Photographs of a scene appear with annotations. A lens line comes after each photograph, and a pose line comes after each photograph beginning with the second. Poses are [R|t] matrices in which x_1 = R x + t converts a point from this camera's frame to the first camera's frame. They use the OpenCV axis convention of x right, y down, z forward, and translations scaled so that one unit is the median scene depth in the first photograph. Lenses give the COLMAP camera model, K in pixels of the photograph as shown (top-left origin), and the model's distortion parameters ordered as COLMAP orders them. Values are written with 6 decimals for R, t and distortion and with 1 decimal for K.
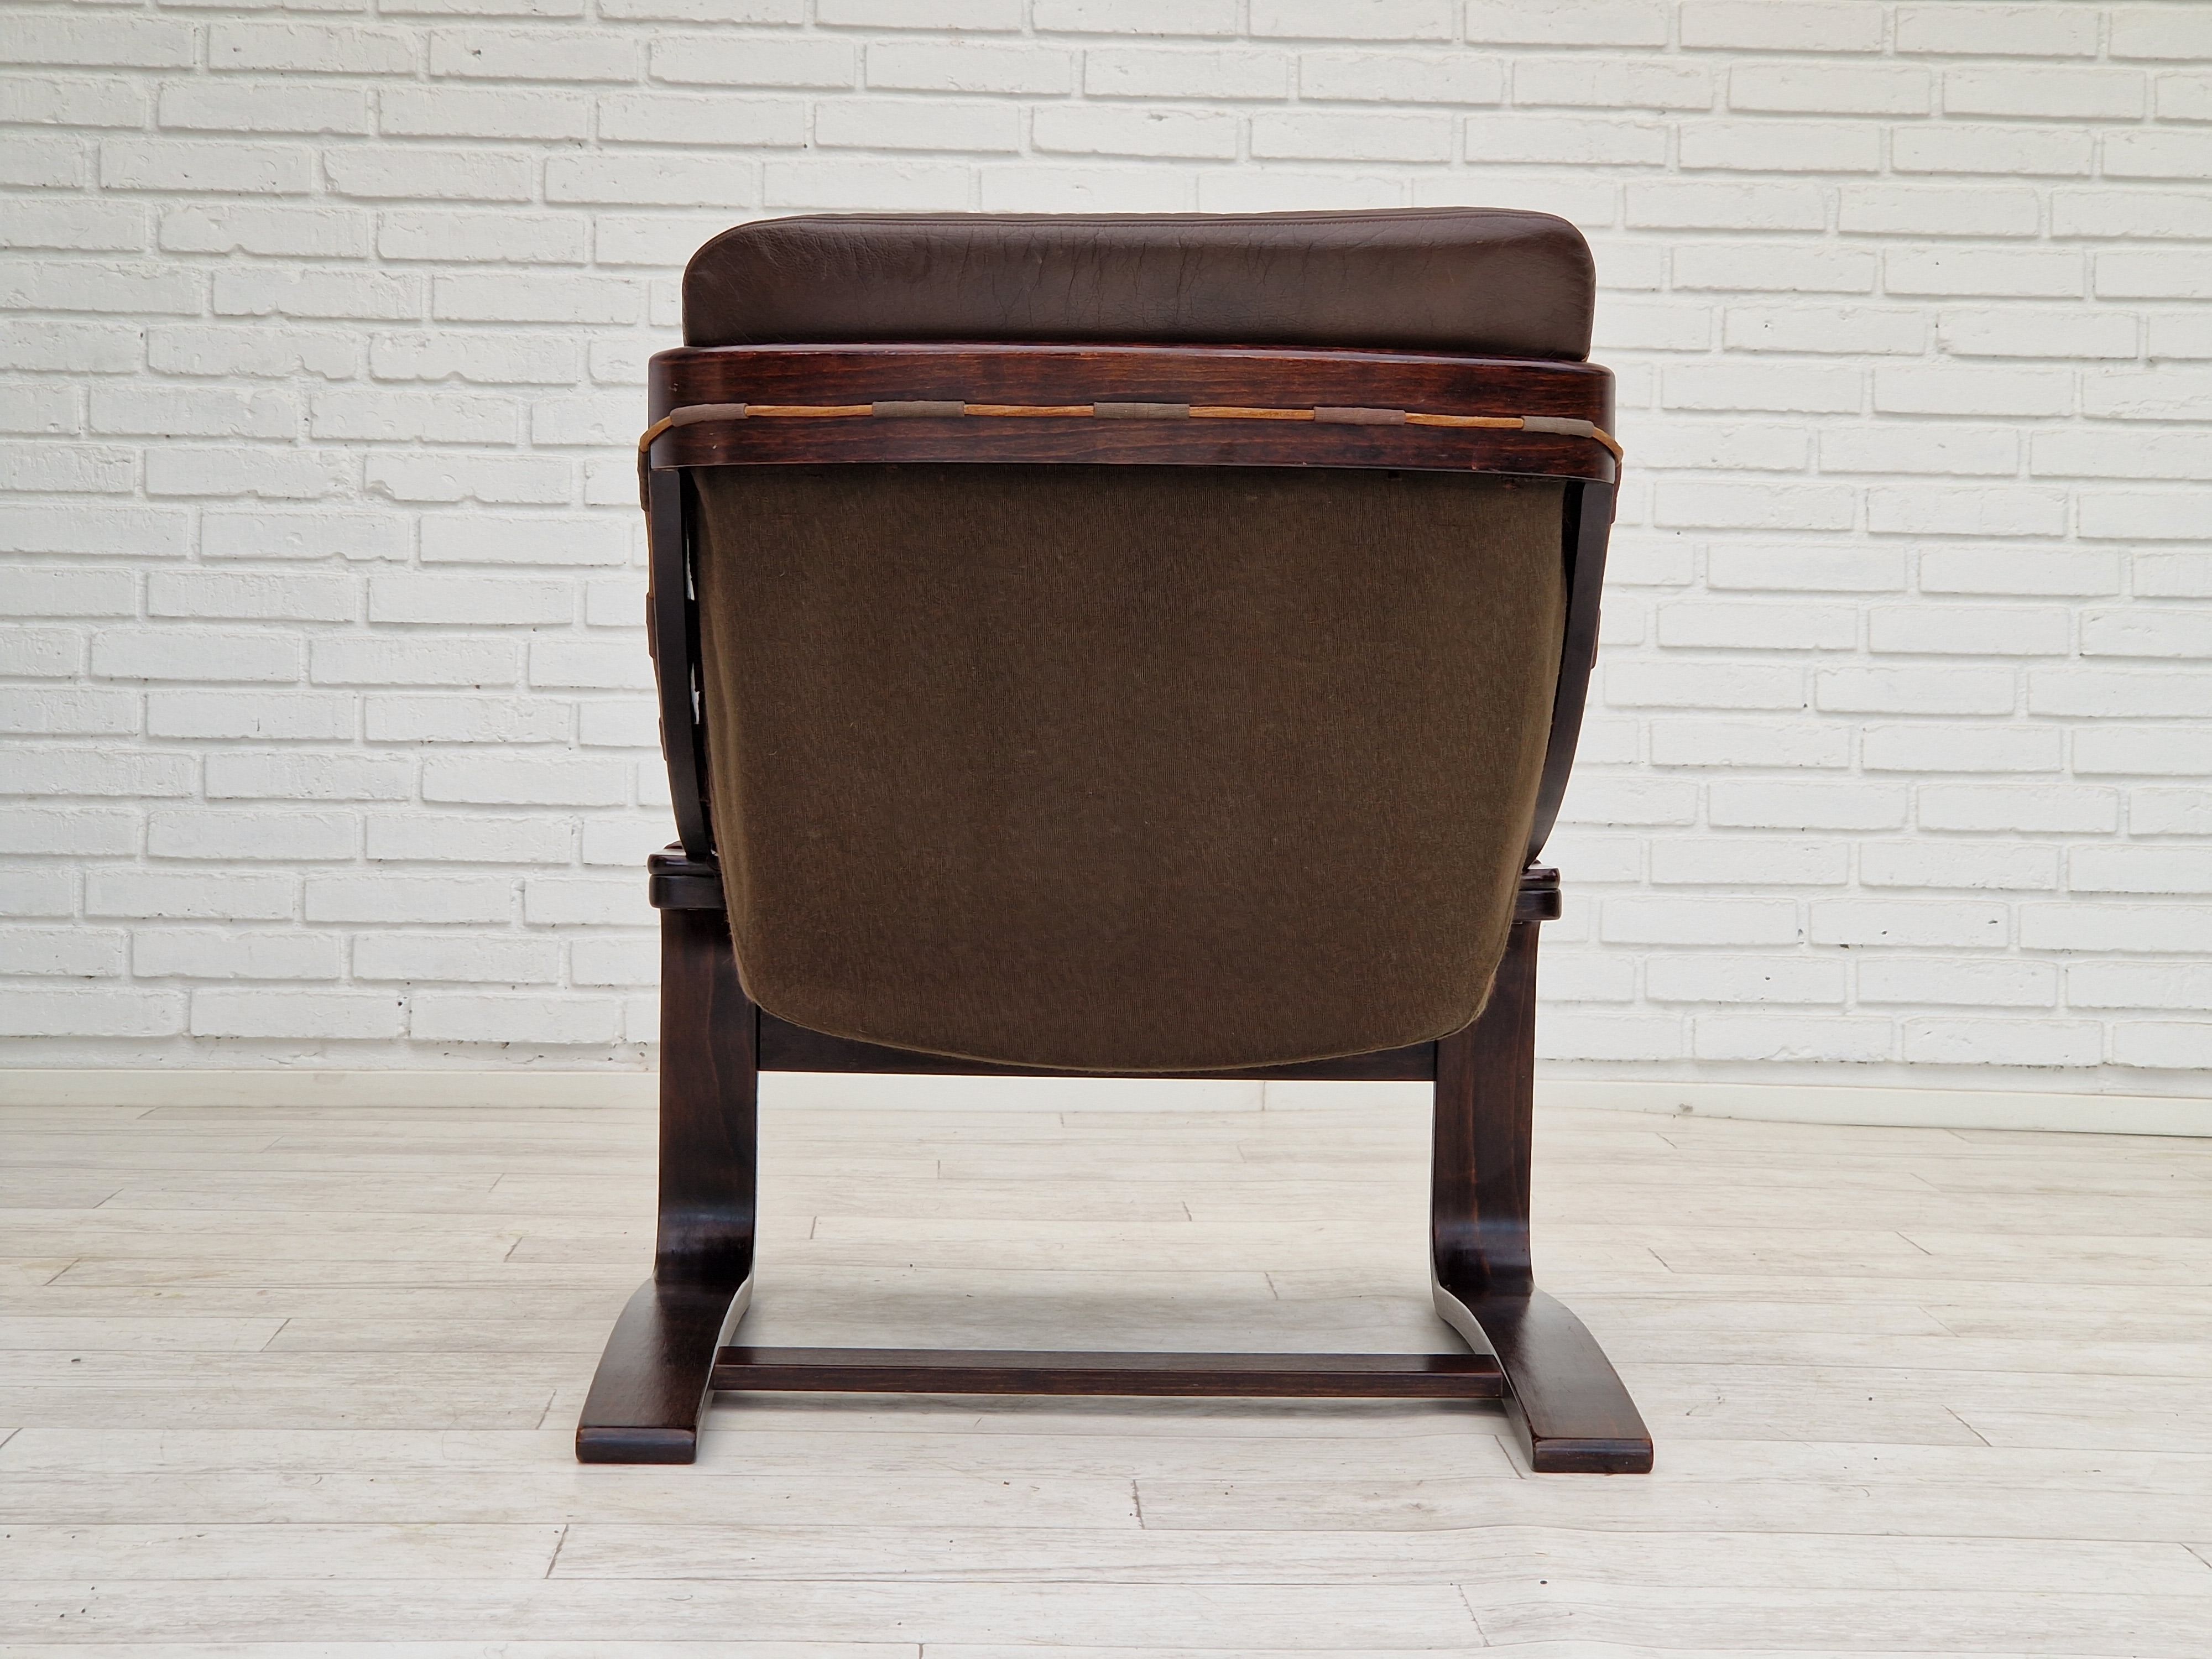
lens RADIAL K [[4400.3, 0, 1147.4], [0, 4400.3, 776.1], [0, 0, 1]] dist [0.029525, 0.374384]
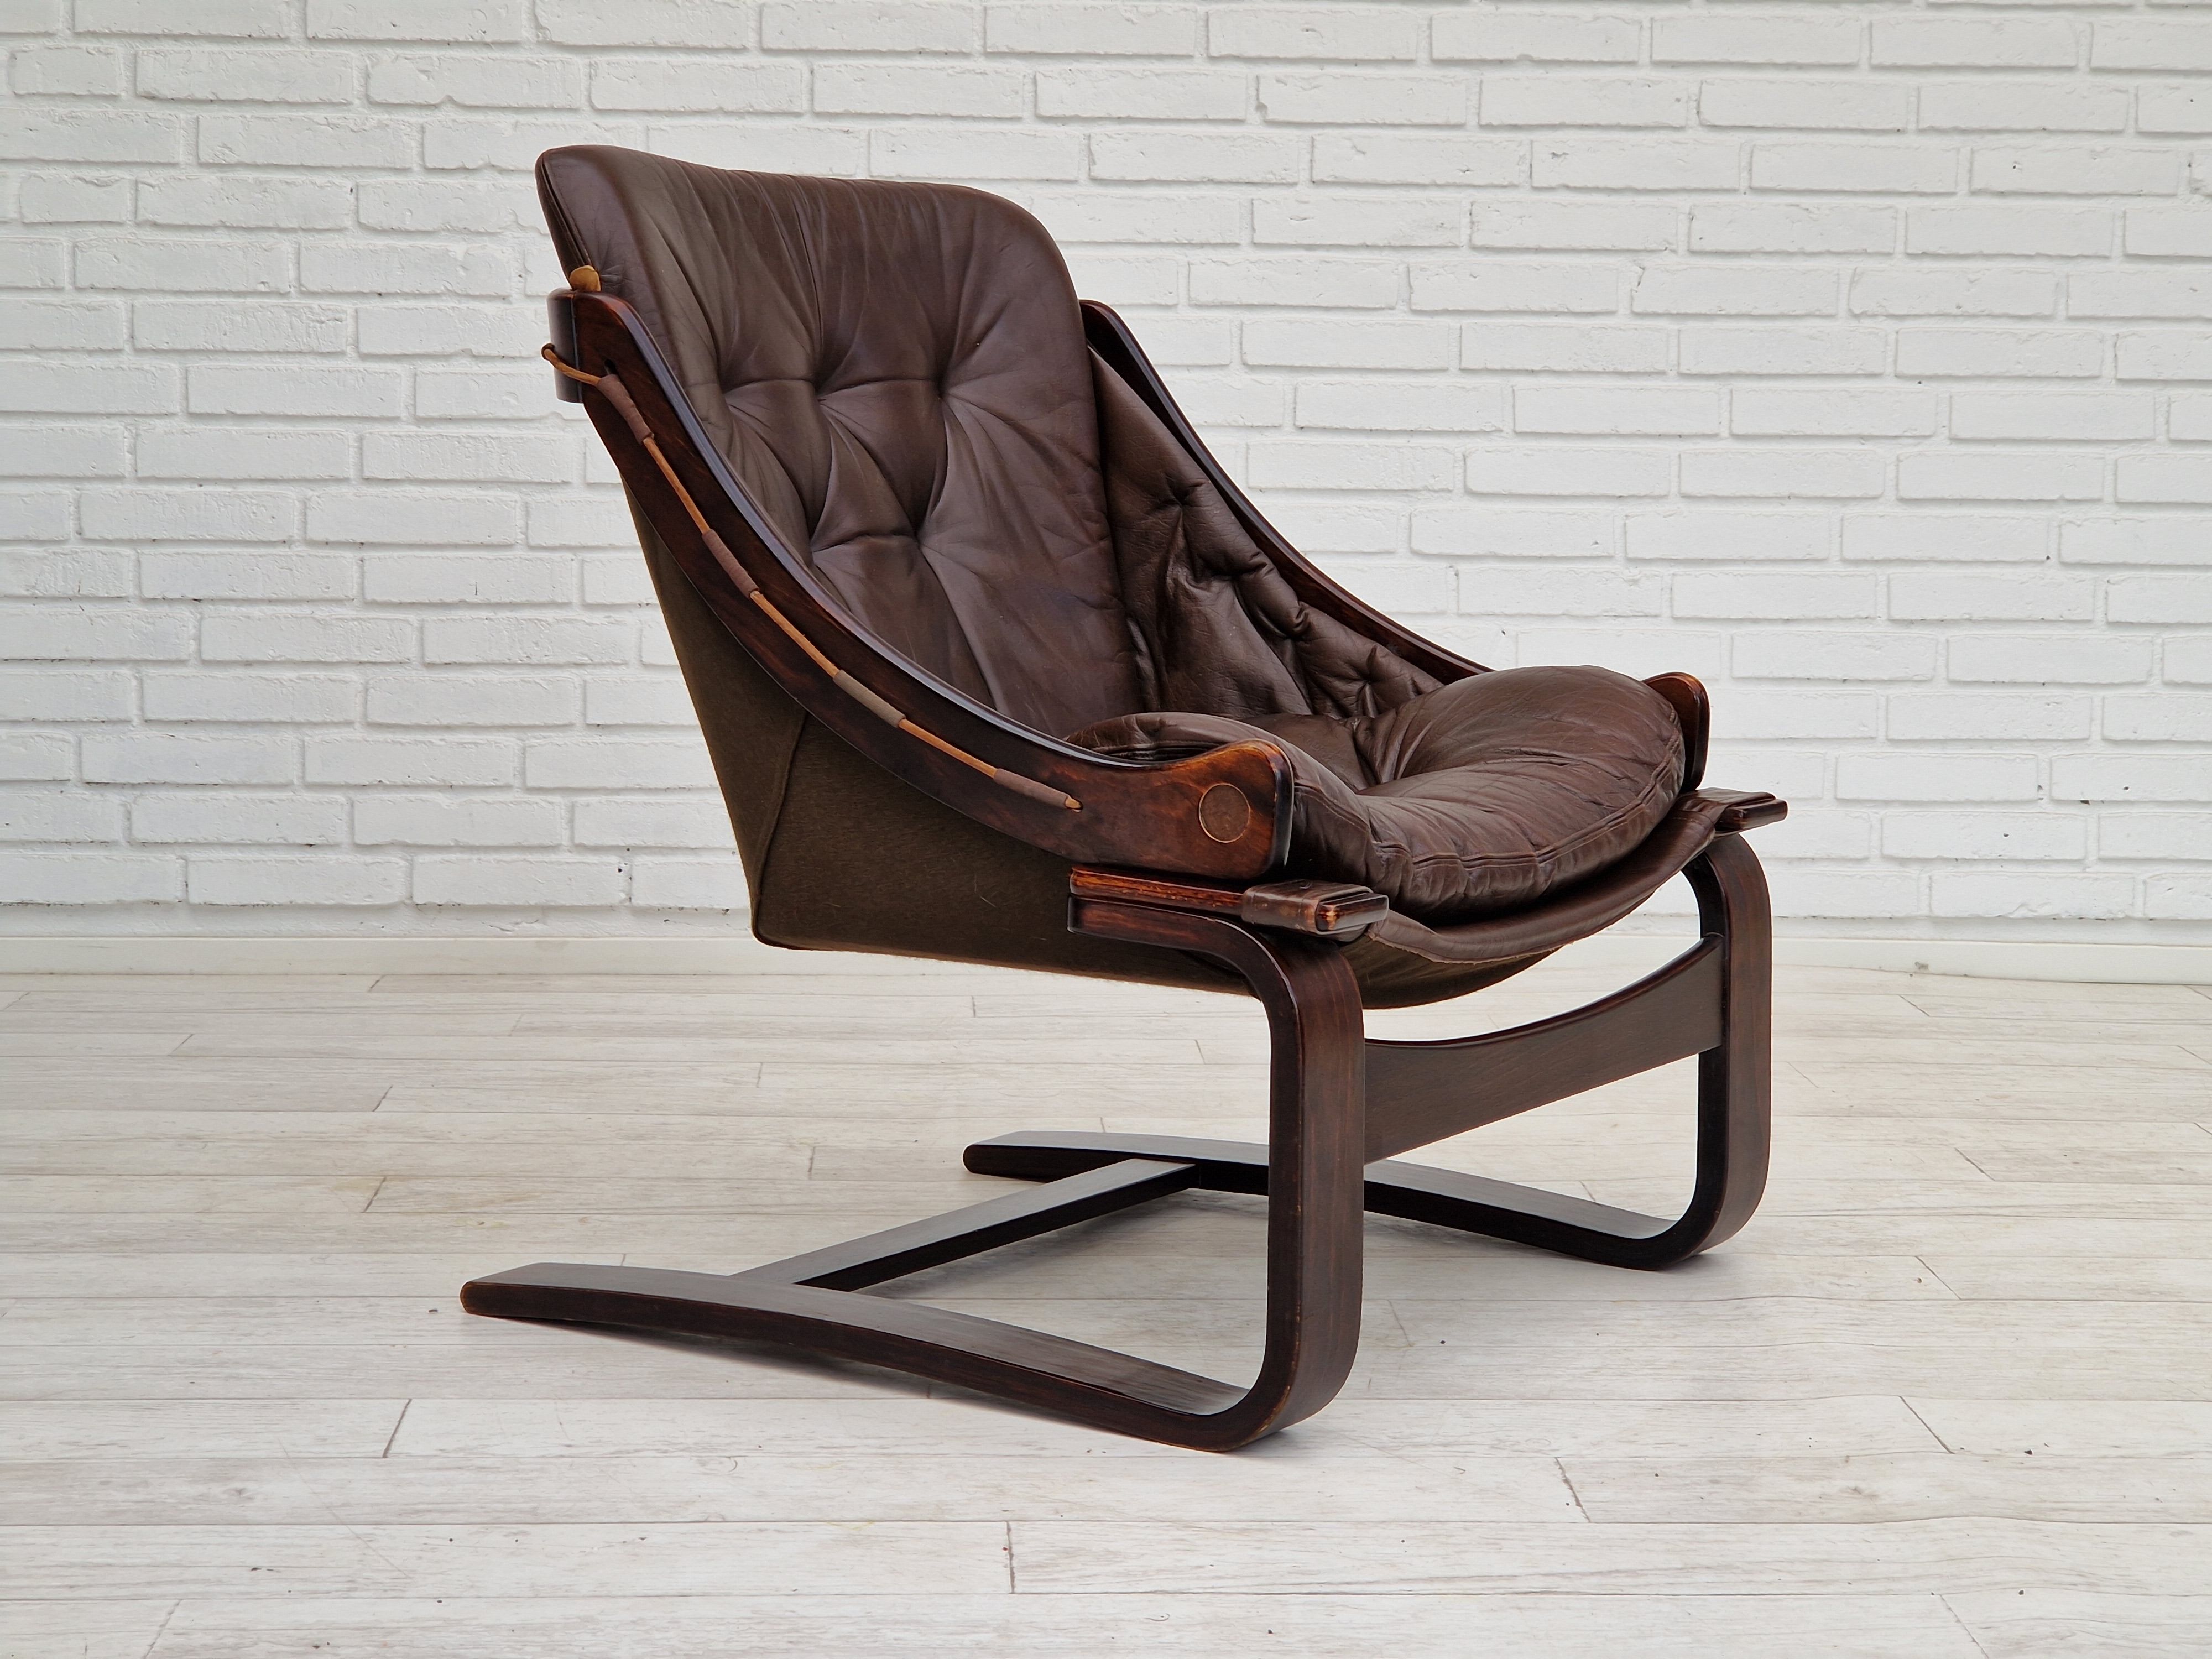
lens RADIAL K [[4391.0, 0, 1101.6], [0, 4391.0, 804.9], [0, 0, 1]] dist [0.023438, 0.520331]
pose [[0.999984, -0.005548, -0.001207, -0.061367], [0.005622, 0.997281, 0.073475, -0.034808], [0.000796, -0.073480, 0.997296, 0.019822]]
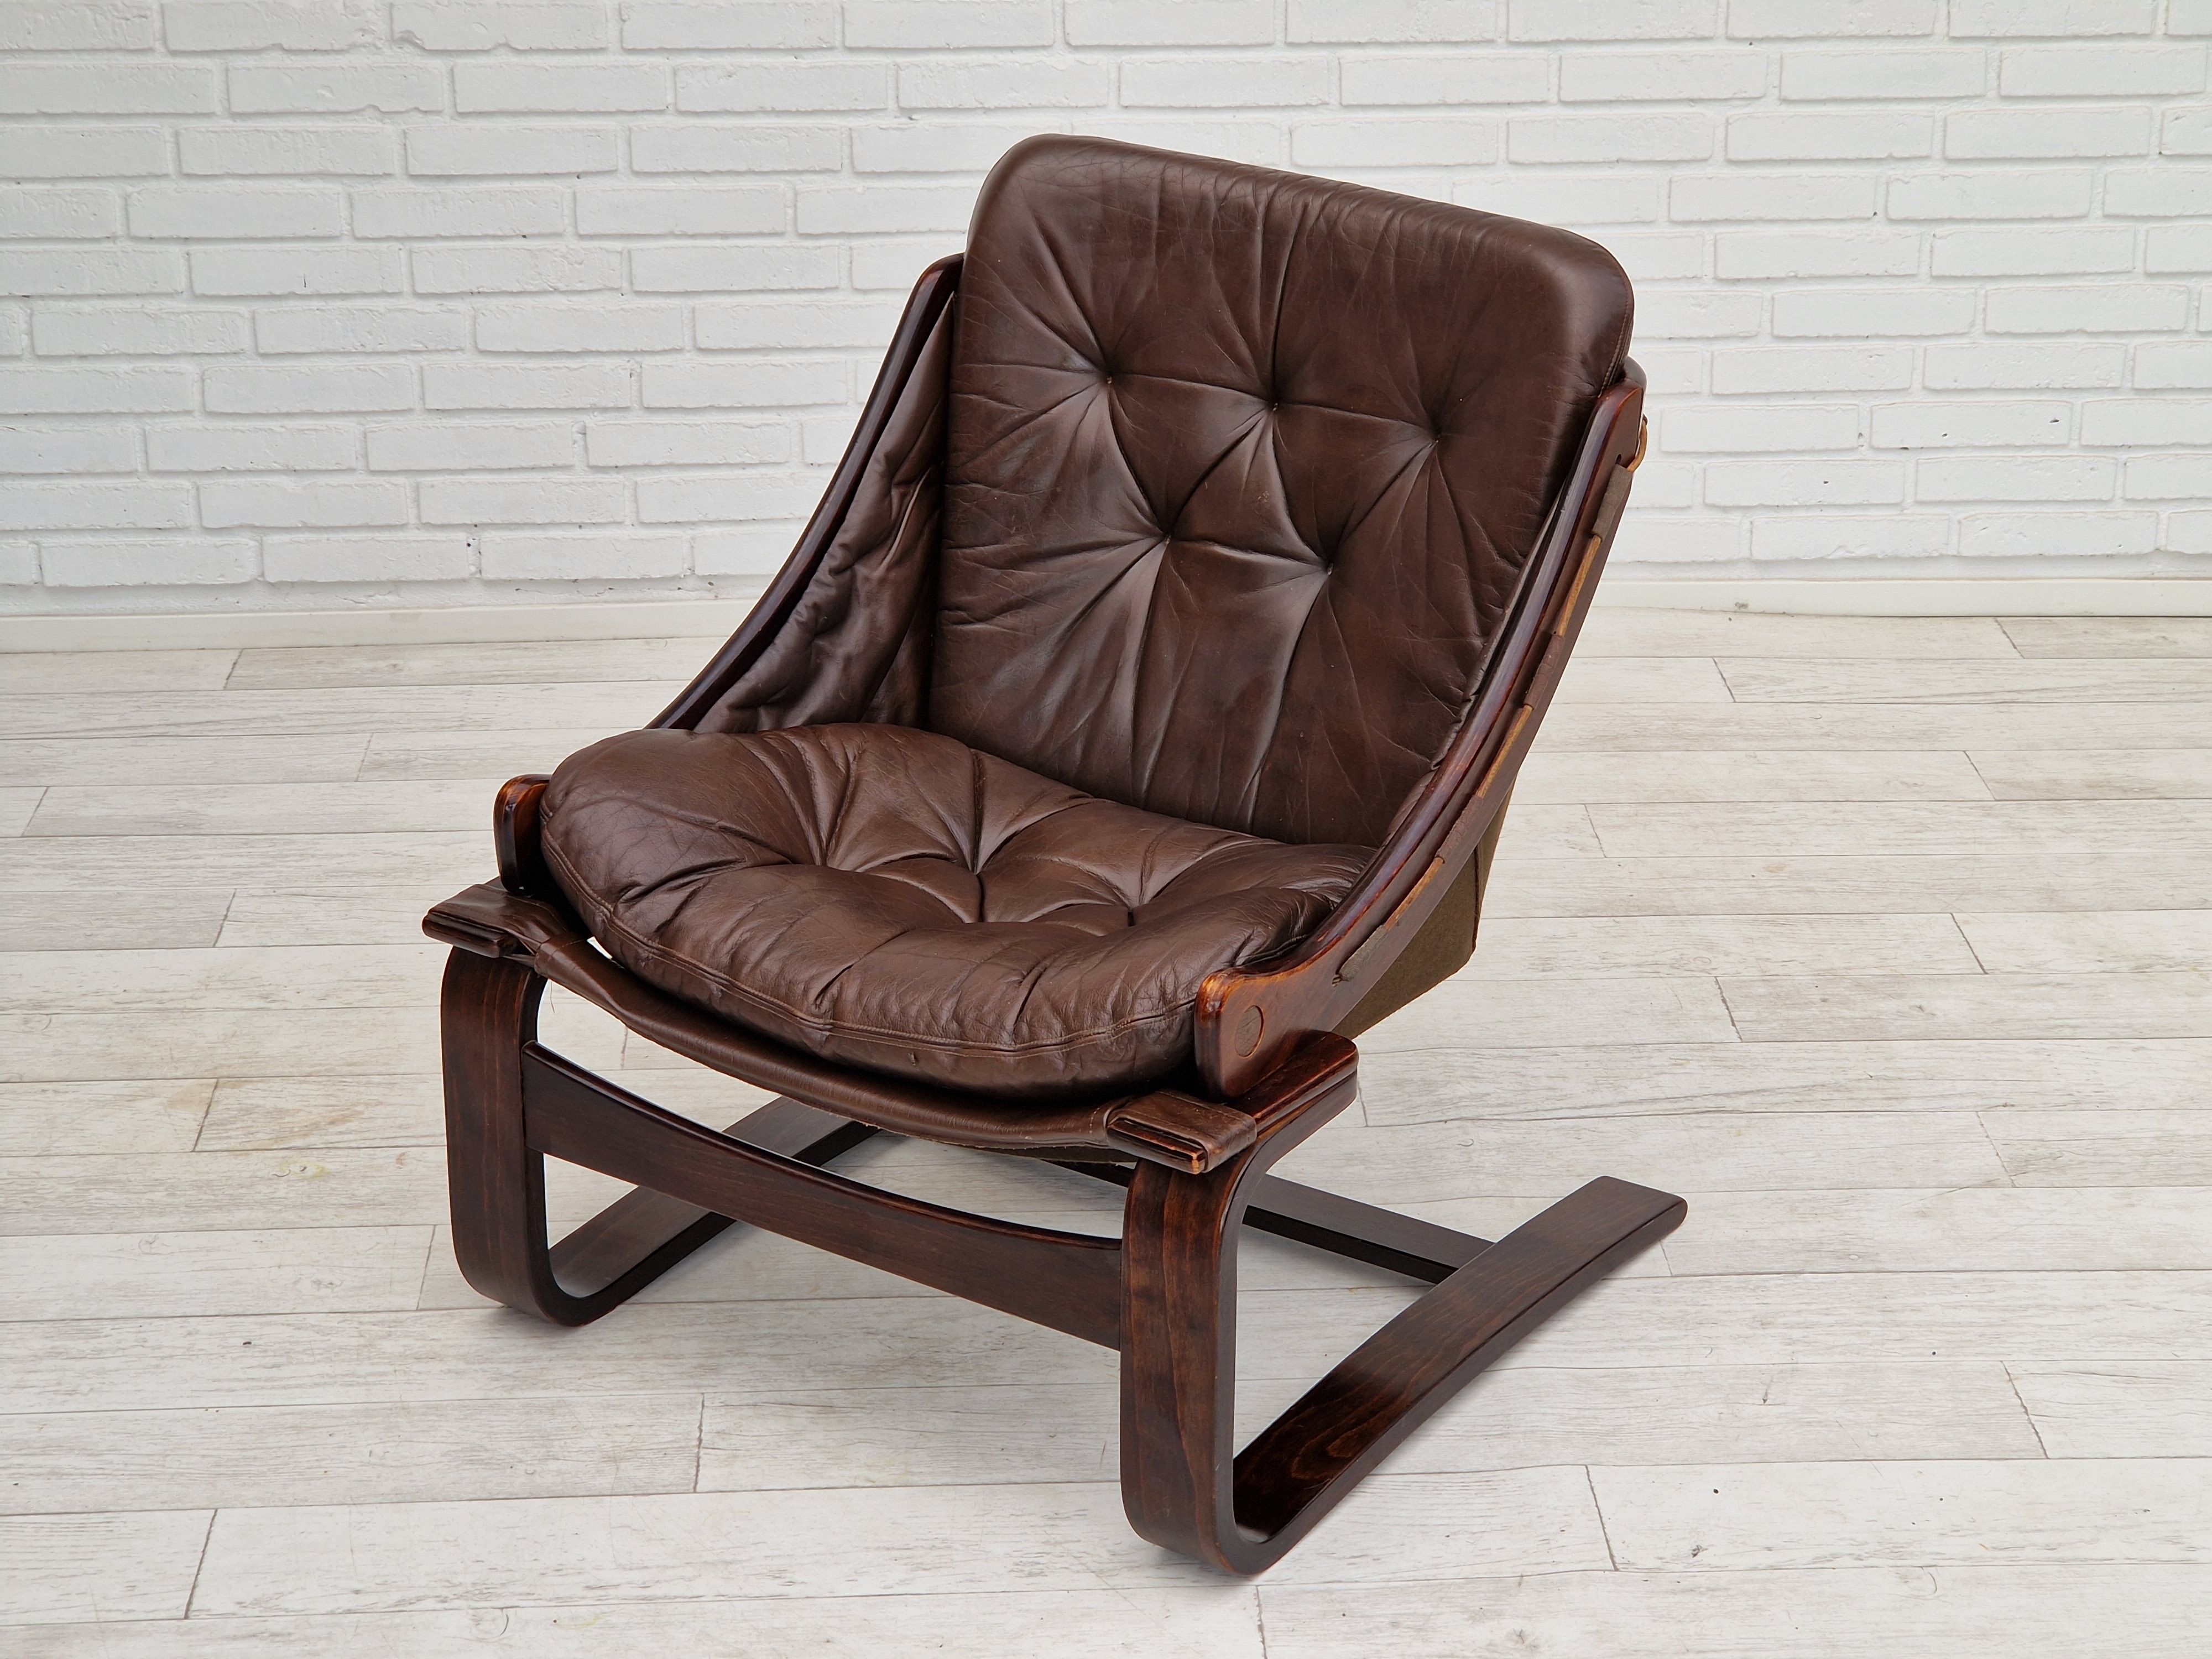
lens RADIAL K [[4393.4, 0, 1155.0], [0, 4393.4, 864.4], [0, 0, 1]] dist [0.067238, 0.081782]
pose [[0.999804, -0.019773, 0.000700, -0.015113], [0.018279, 0.936649, 0.349793, -0.230716], [-0.007572, -0.349712, 0.936827, 0.030083]]
